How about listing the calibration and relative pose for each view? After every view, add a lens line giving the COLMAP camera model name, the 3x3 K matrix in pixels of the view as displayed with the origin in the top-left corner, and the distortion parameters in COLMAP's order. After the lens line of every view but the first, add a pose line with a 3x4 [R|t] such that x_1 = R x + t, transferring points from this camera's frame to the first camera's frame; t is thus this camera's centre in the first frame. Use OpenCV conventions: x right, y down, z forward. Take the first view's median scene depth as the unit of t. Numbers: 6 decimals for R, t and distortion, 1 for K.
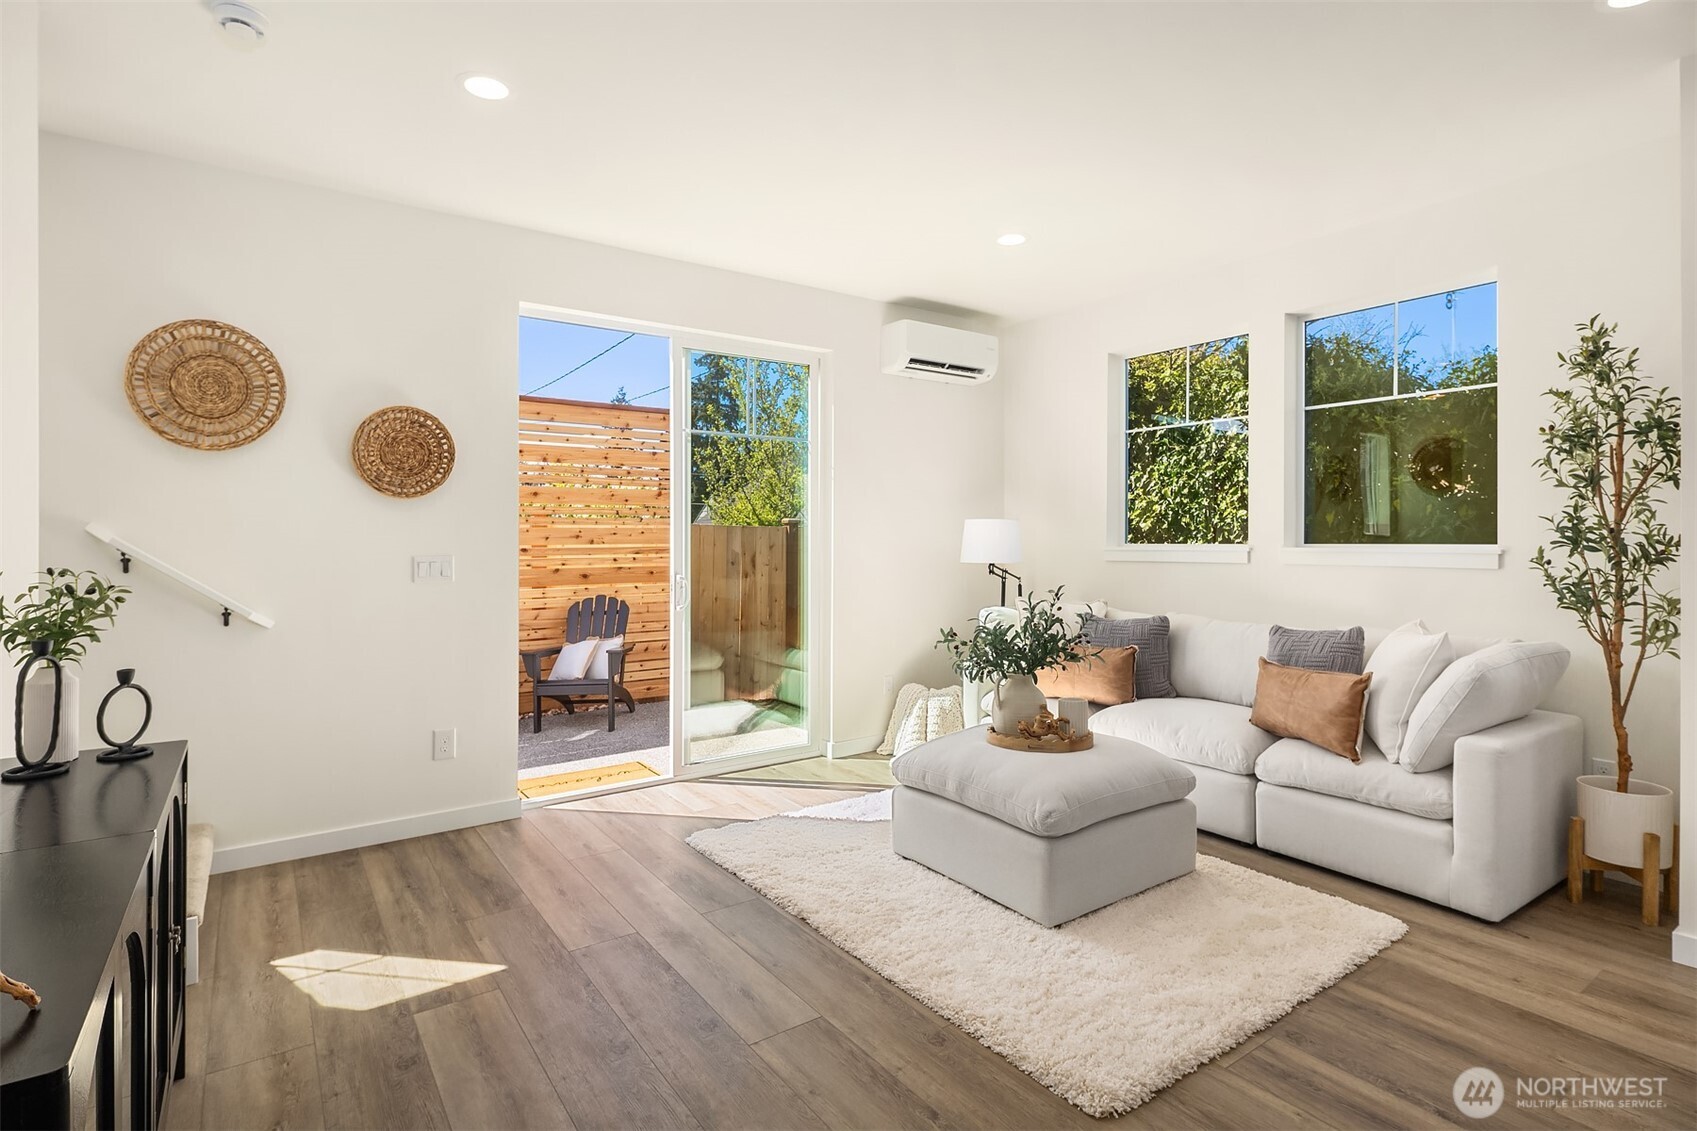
lens RADIAL K [[832.6, 0, 854.1], [0, 832.6, 537.1], [0, 0, 1]] dist [0.001684, -0.000651]
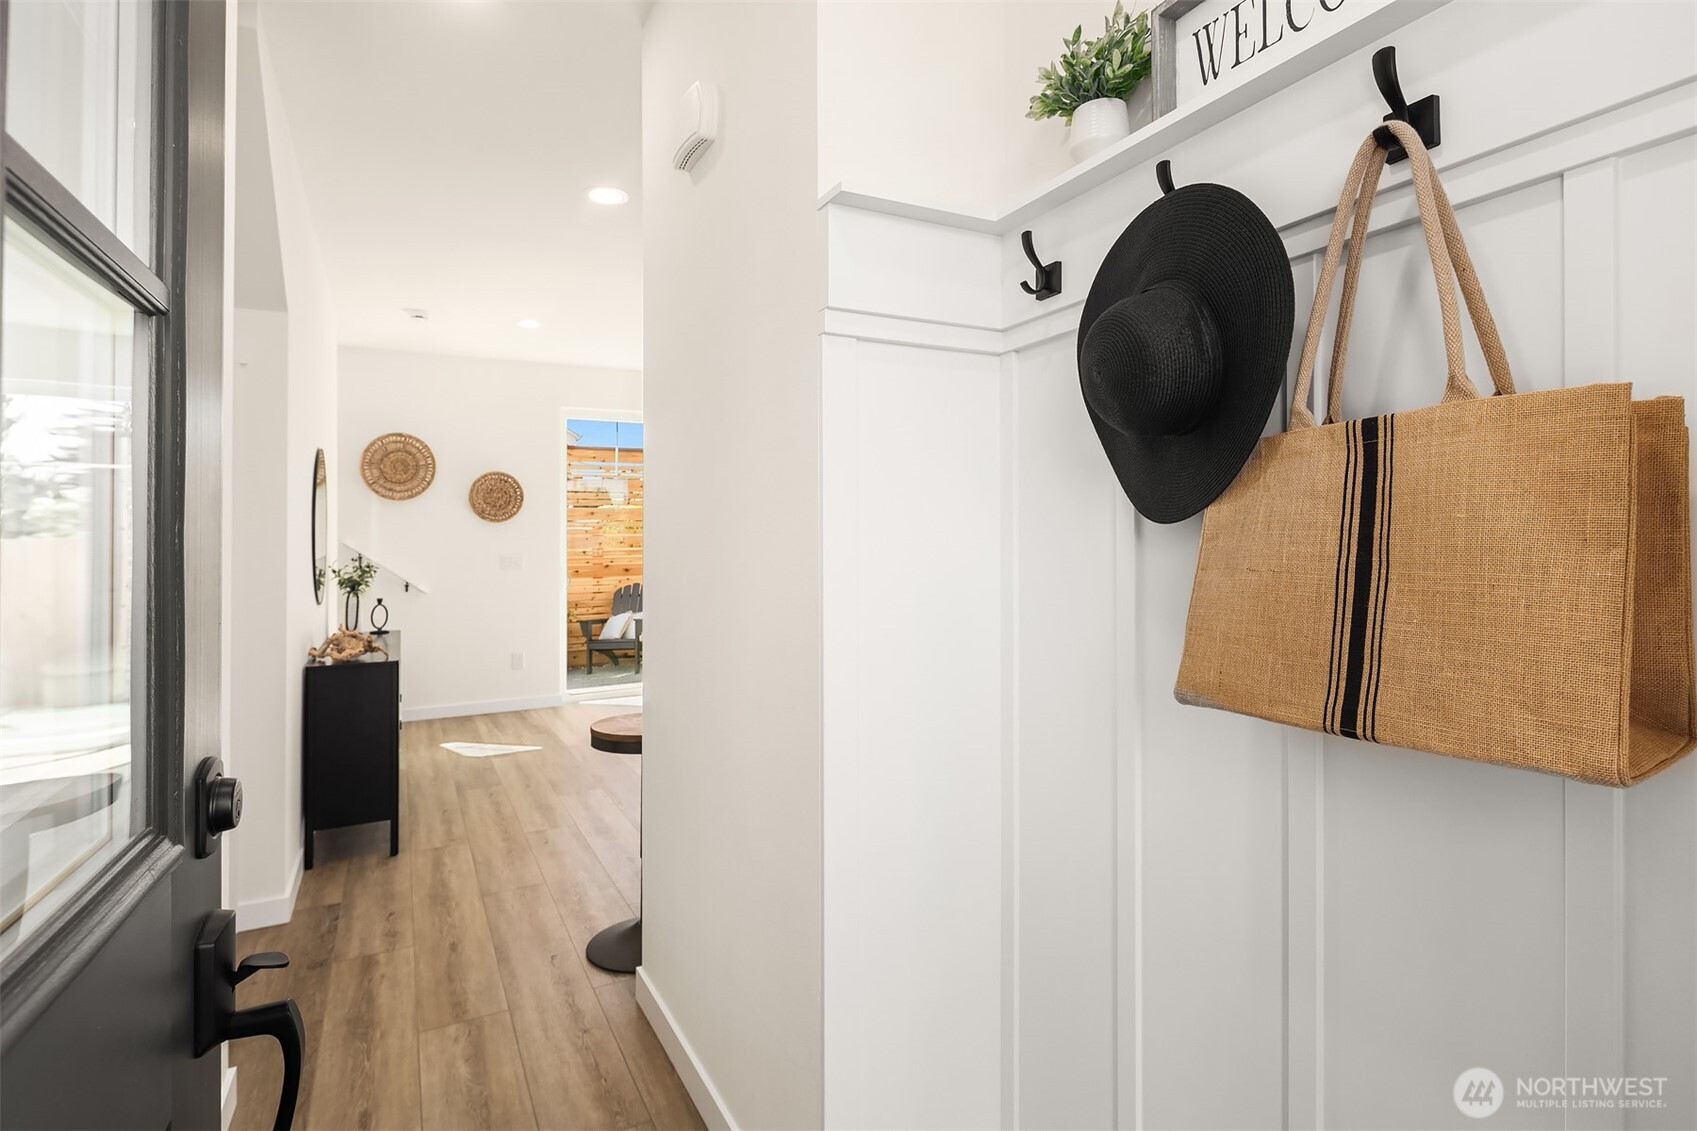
lens RADIAL K [[812.0, 0, 846.1], [0, 812.0, 523.9], [0, 0, 1]] dist [0.001042, 0.000004]
pose [[0.992705, -0.012393, -0.119928, 0.464267], [0.010176, 0.999766, -0.019083, -0.002947], [0.120136, 0.017723, 0.992599, -0.719516]]
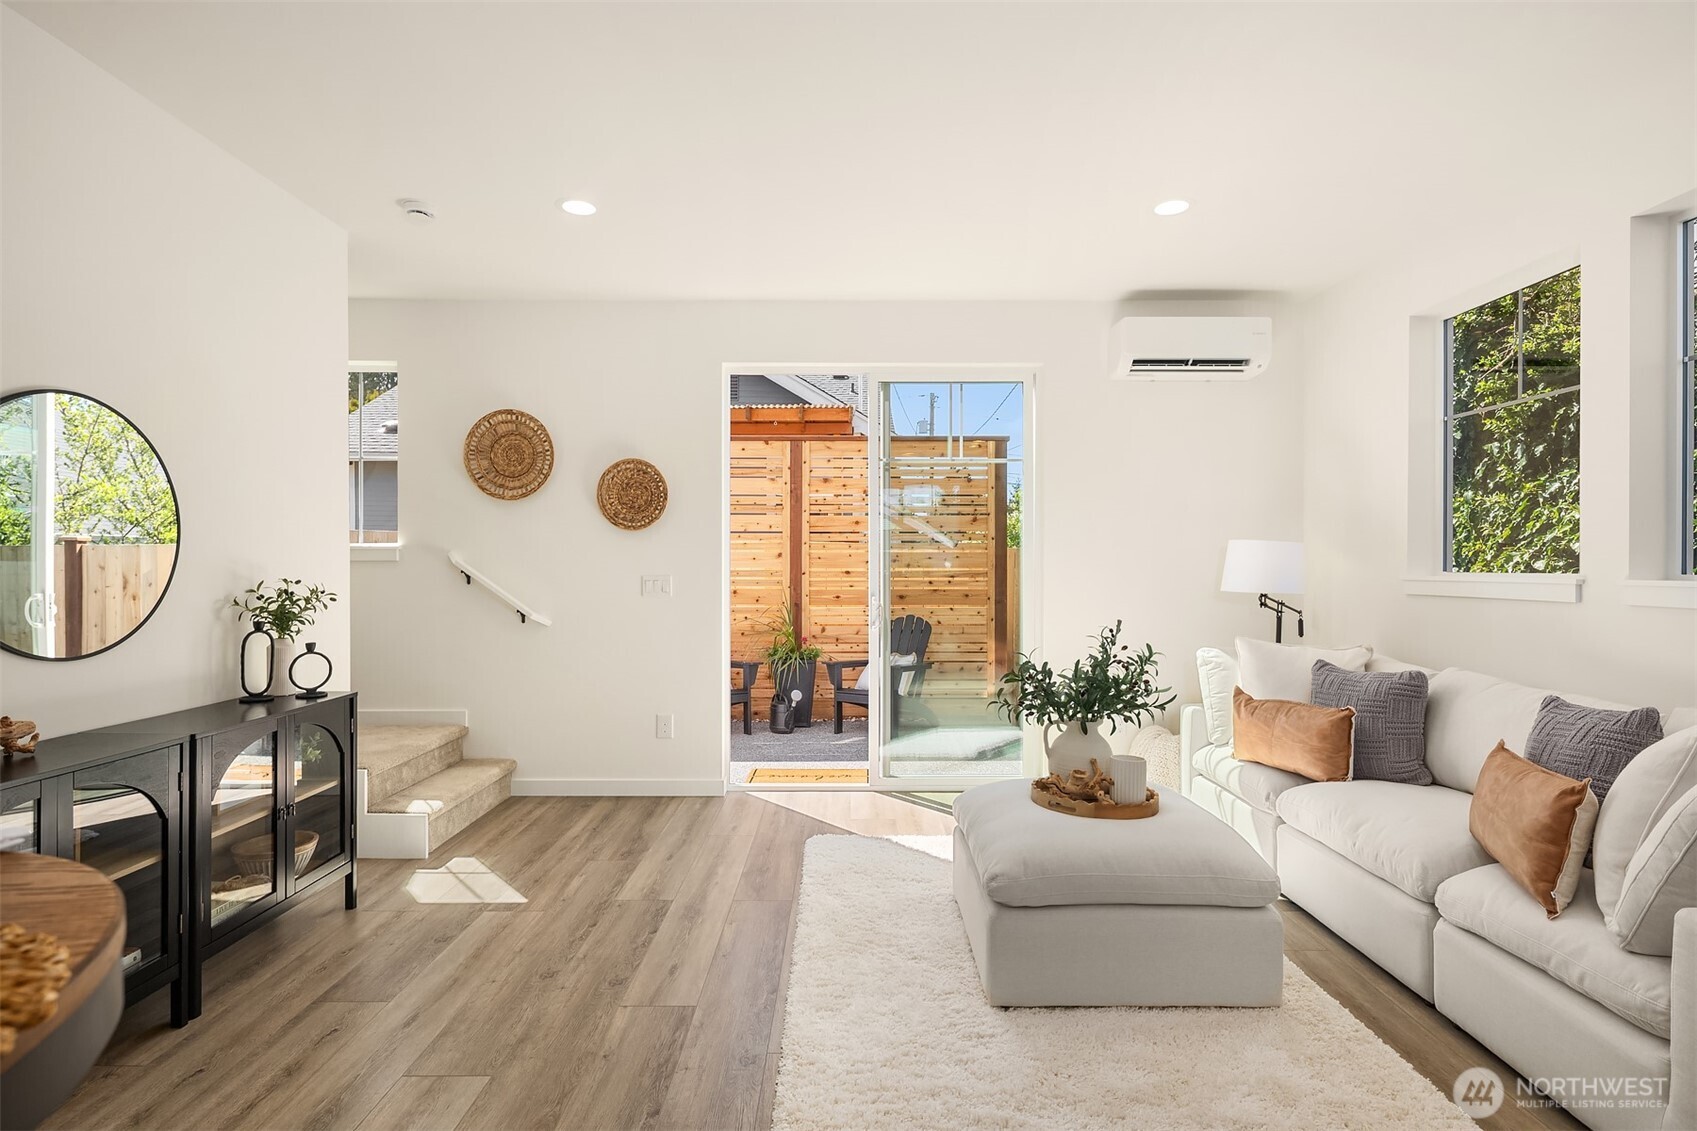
lens RADIAL K [[823.7, 0, 848.5], [0, 823.7, 565.5], [0, 0, 1]] dist [-0.001188, -0.001109]
pose [[0.819114, 0.005627, -0.573603, 0.506507], [-0.002291, 0.999976, 0.006538, -0.001773], [0.573626, -0.004041, 0.819108, 0.168171]]
